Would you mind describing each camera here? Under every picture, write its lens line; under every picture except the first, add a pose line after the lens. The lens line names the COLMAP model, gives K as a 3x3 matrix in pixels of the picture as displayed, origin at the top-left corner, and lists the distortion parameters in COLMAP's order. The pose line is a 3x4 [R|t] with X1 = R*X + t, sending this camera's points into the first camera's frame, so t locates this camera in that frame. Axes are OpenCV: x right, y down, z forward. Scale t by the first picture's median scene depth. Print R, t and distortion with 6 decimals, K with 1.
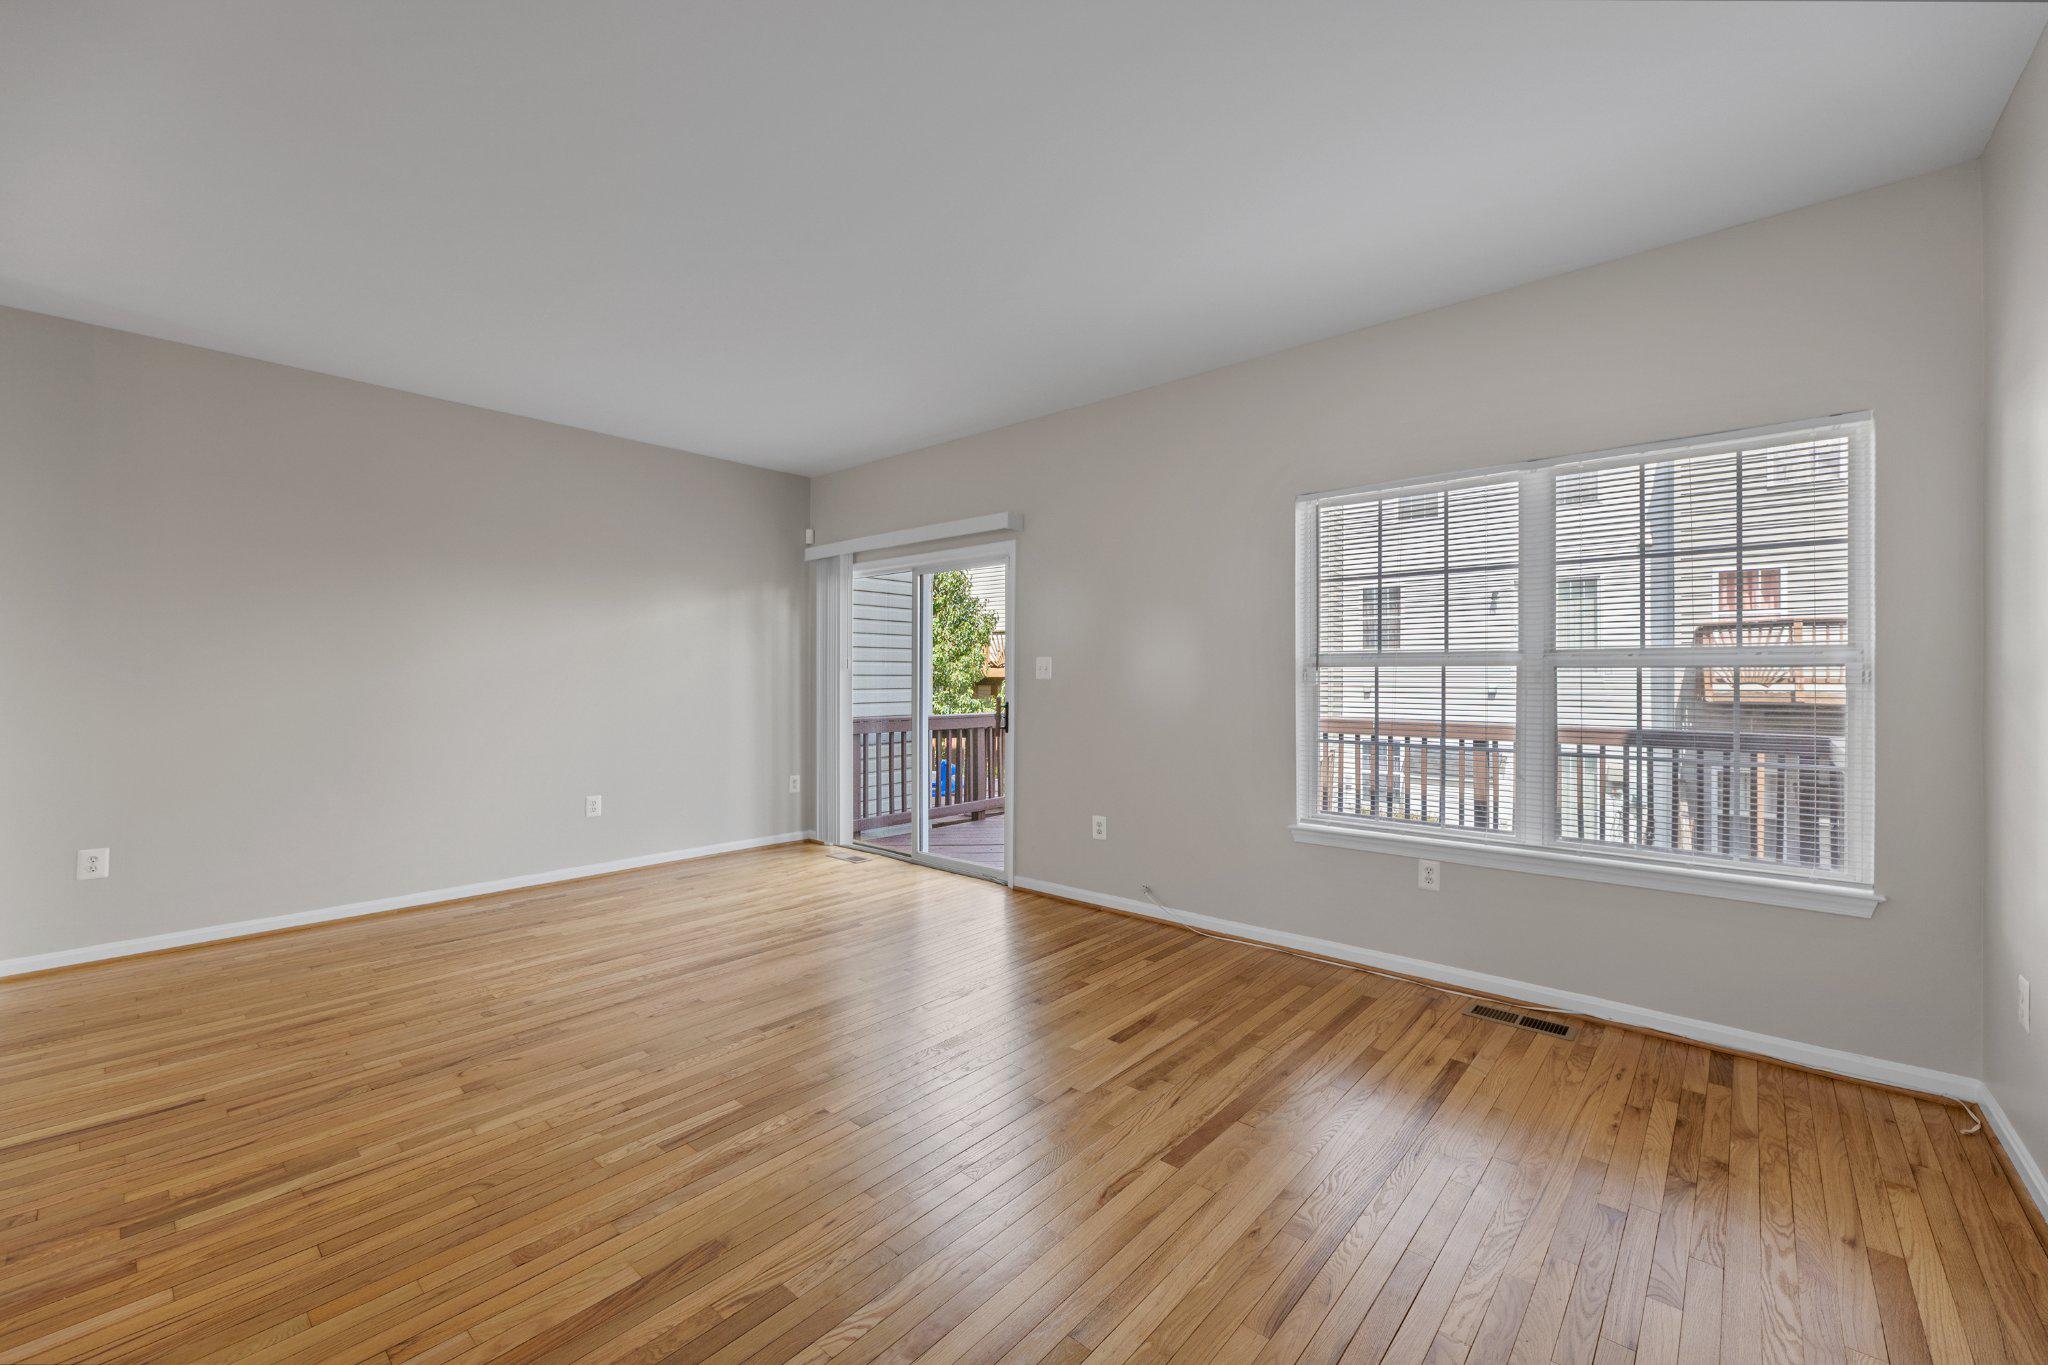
lens RADIAL K [[820.9, 0, 1013.5], [0, 820.9, 679.6], [0, 0, 1]] dist [0.000157, -0.000086]
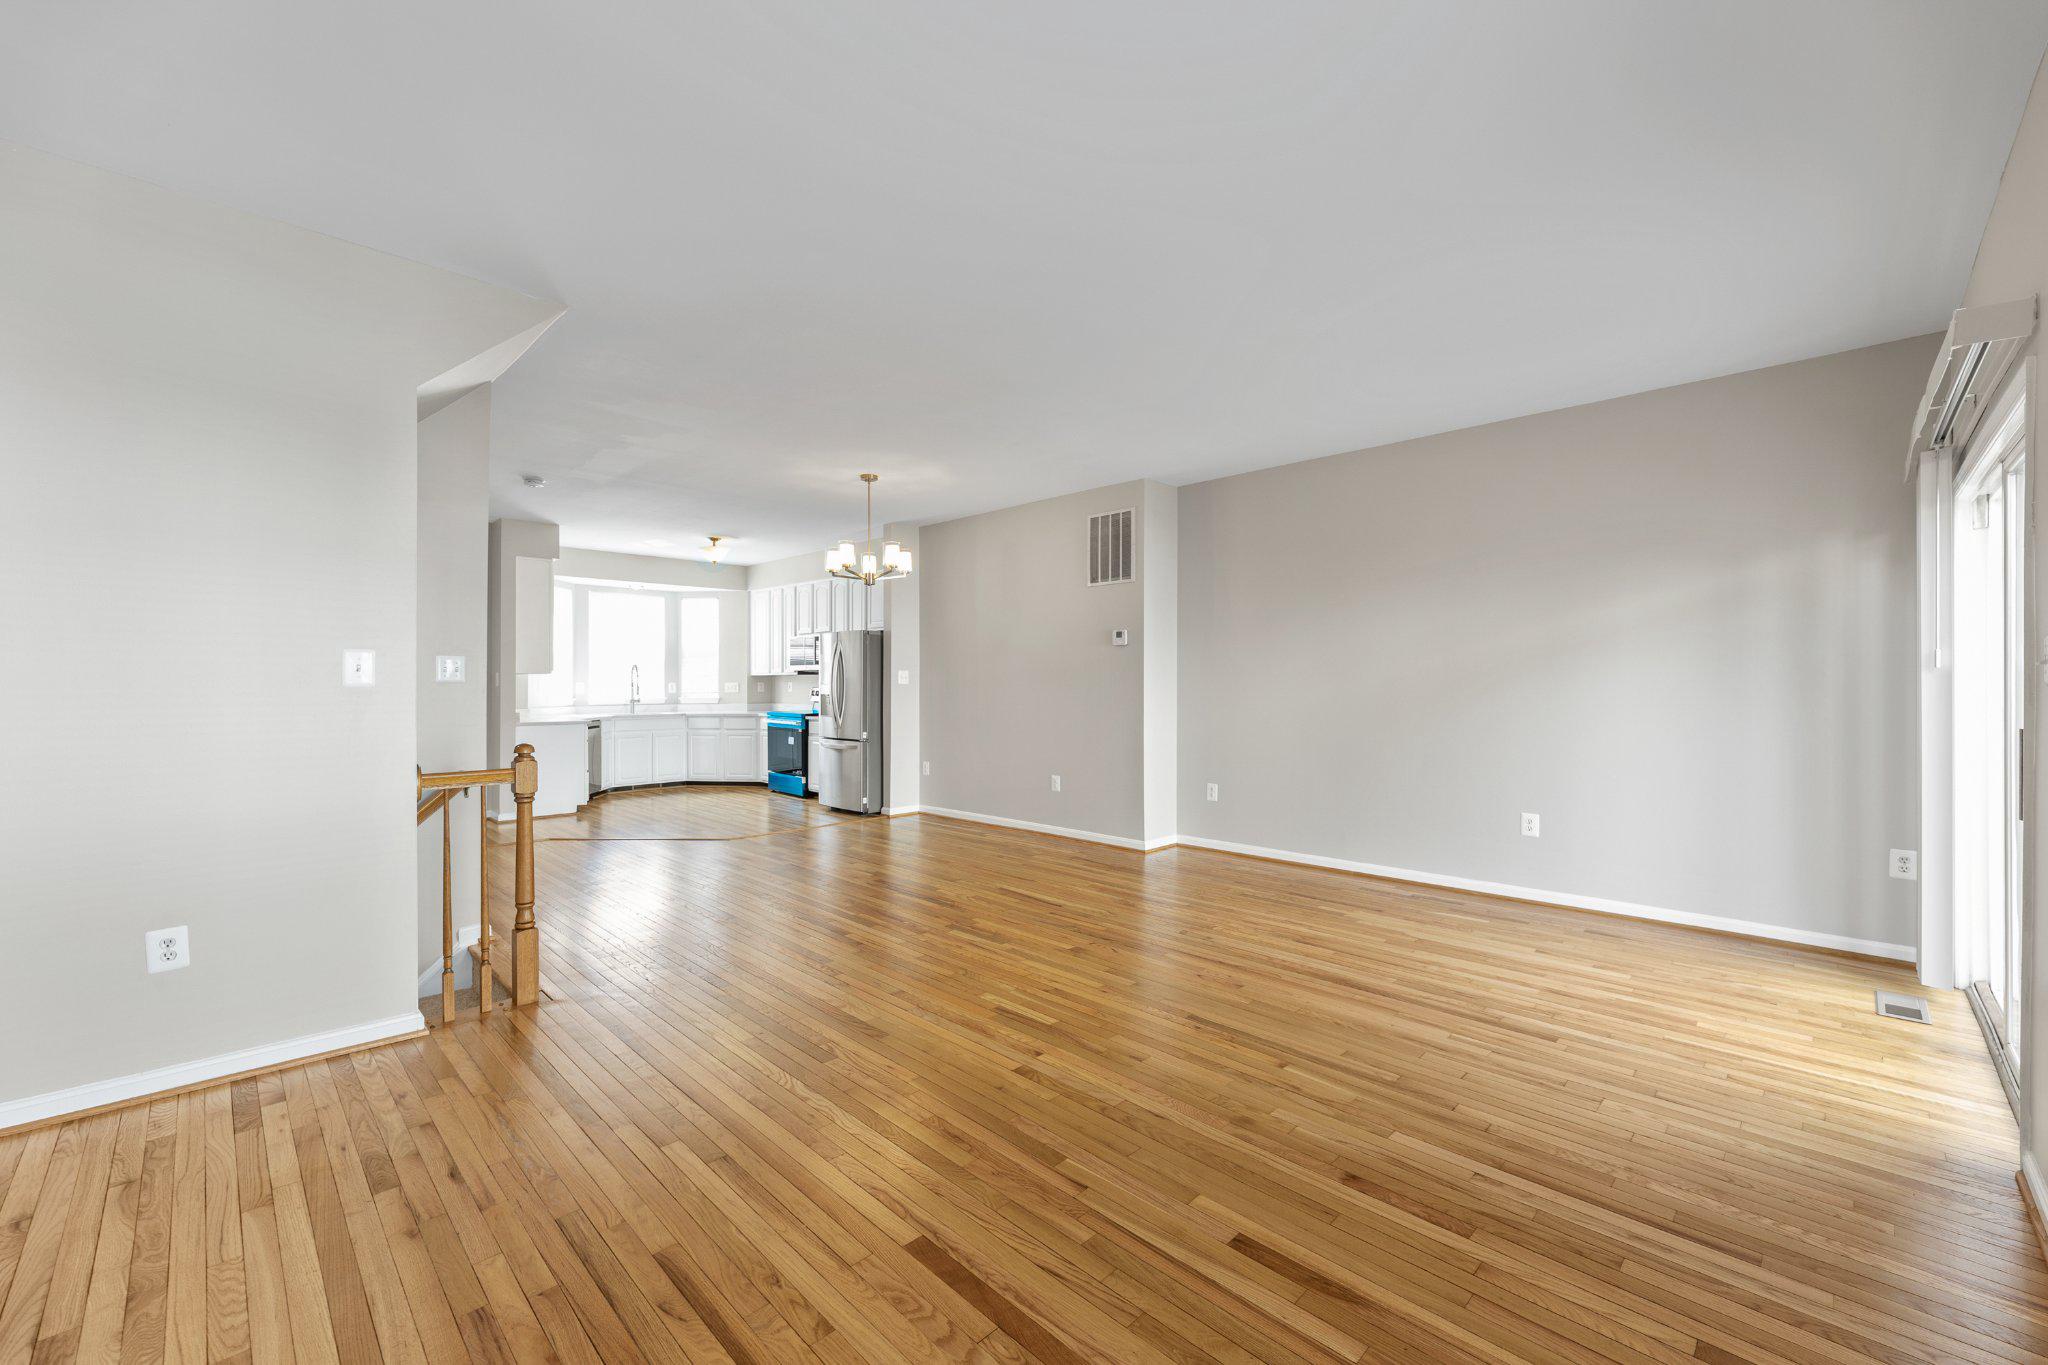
lens RADIAL K [[820.9, 0, 1013.5], [0, 820.9, 679.6], [0, 0, 1]] dist [0.000157, -0.000086]
pose [[-0.062683, -0.006481, -0.998012, 0.705961], [-0.001838, 0.999978, -0.006379, -0.000680], [0.998032, 0.001434, -0.062694, 0.774362]]
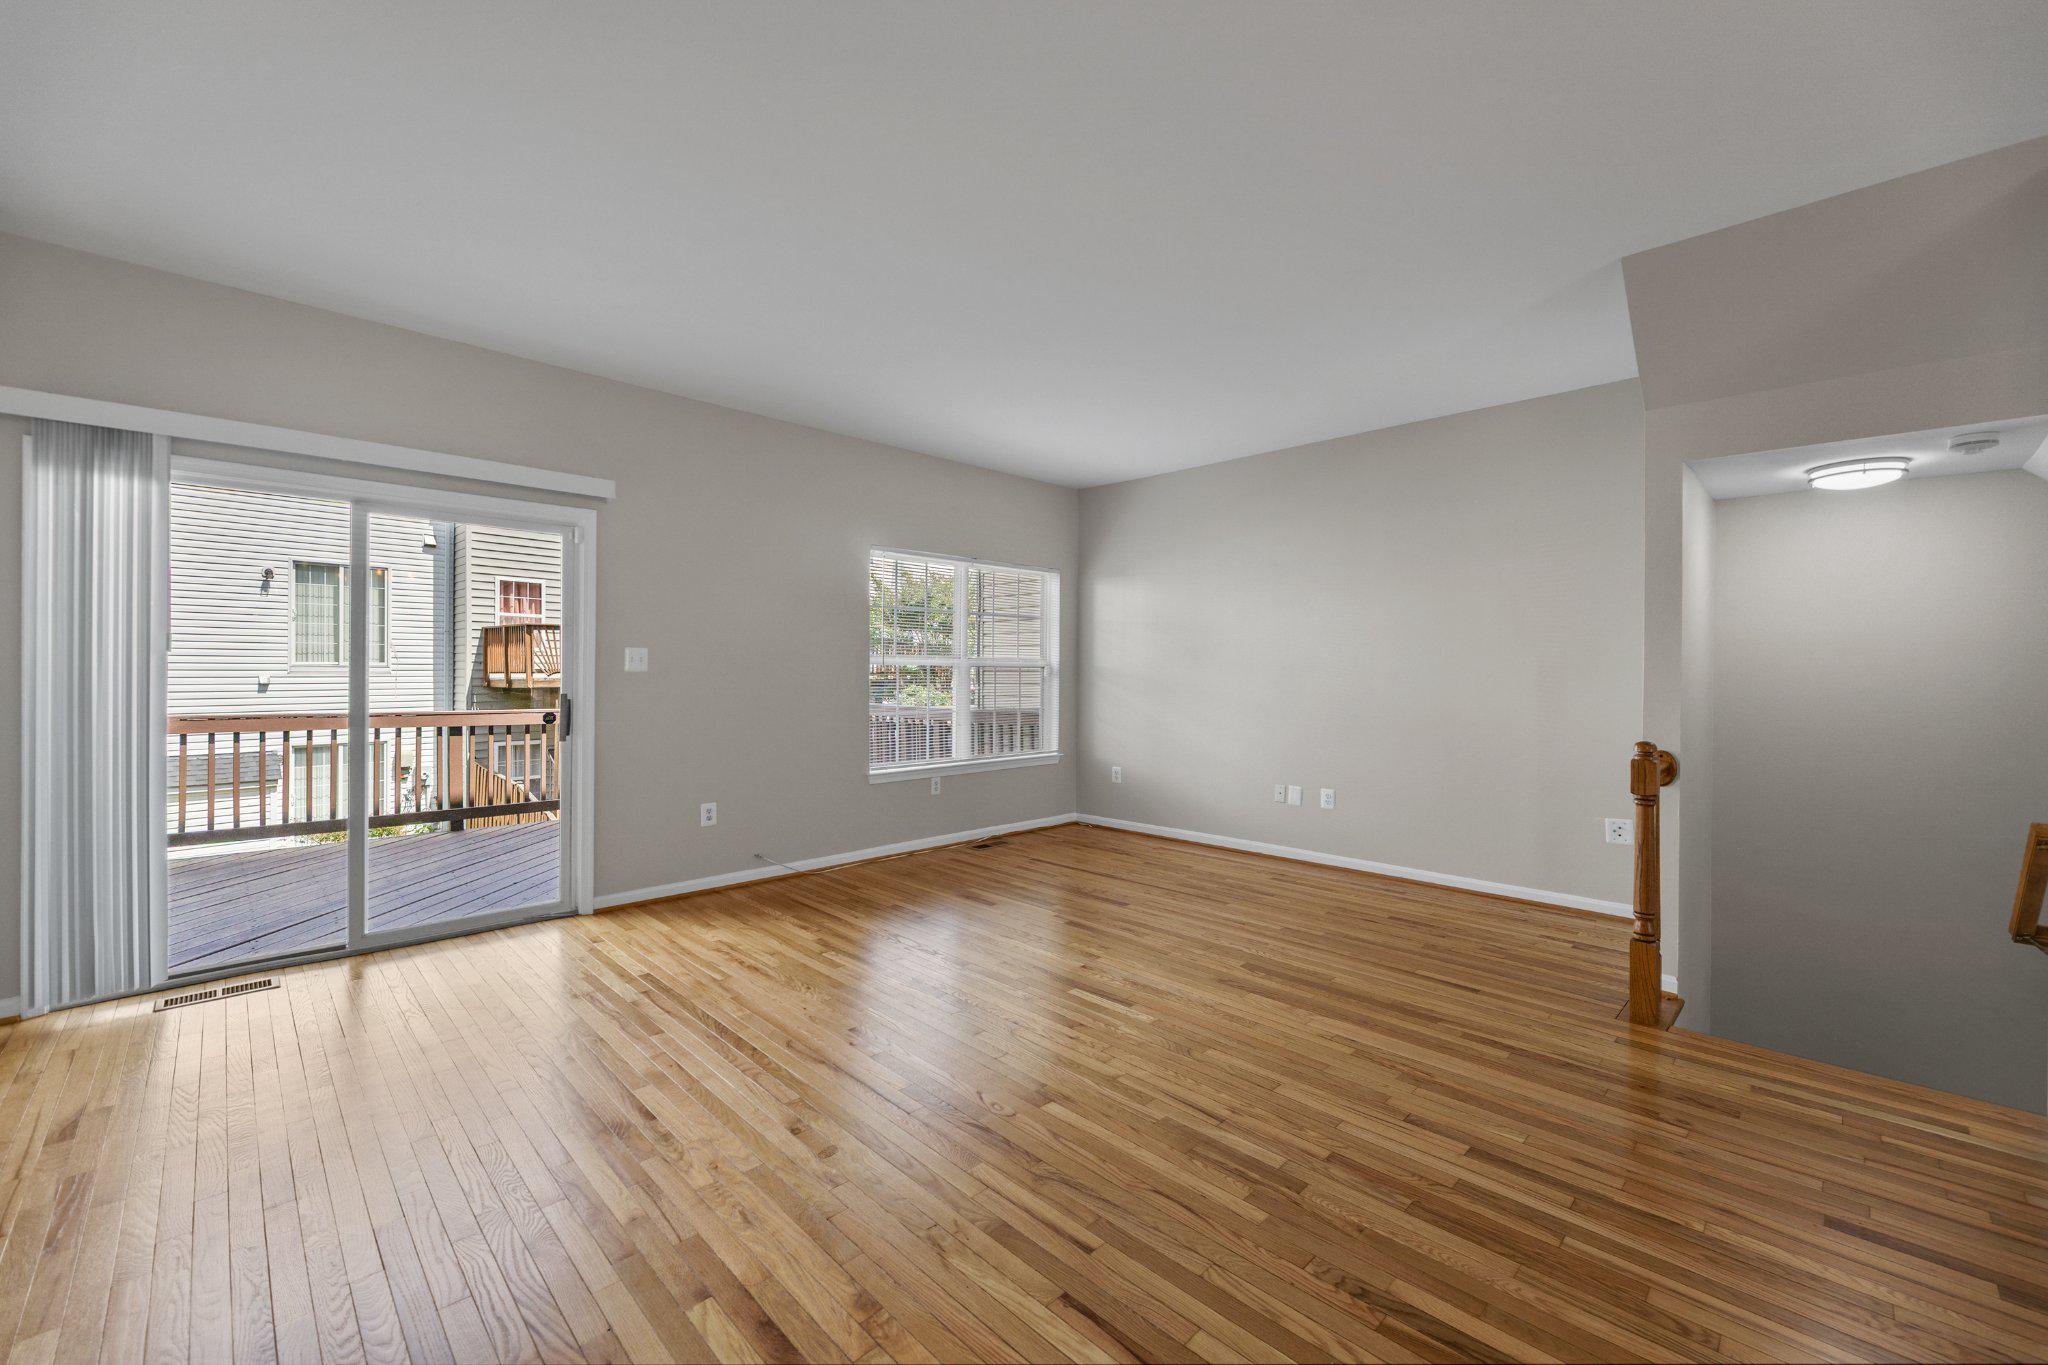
lens RADIAL K [[820.9, 0, 1013.5], [0, 820.9, 679.6], [0, 0, 1]] dist [0.000157, -0.000086]
pose [[0.070007, -0.010076, 0.997496, -1.279649], [-0.003173, 0.999942, 0.010323, -0.004740], [-0.997541, -0.003888, 0.069971, 0.764762]]
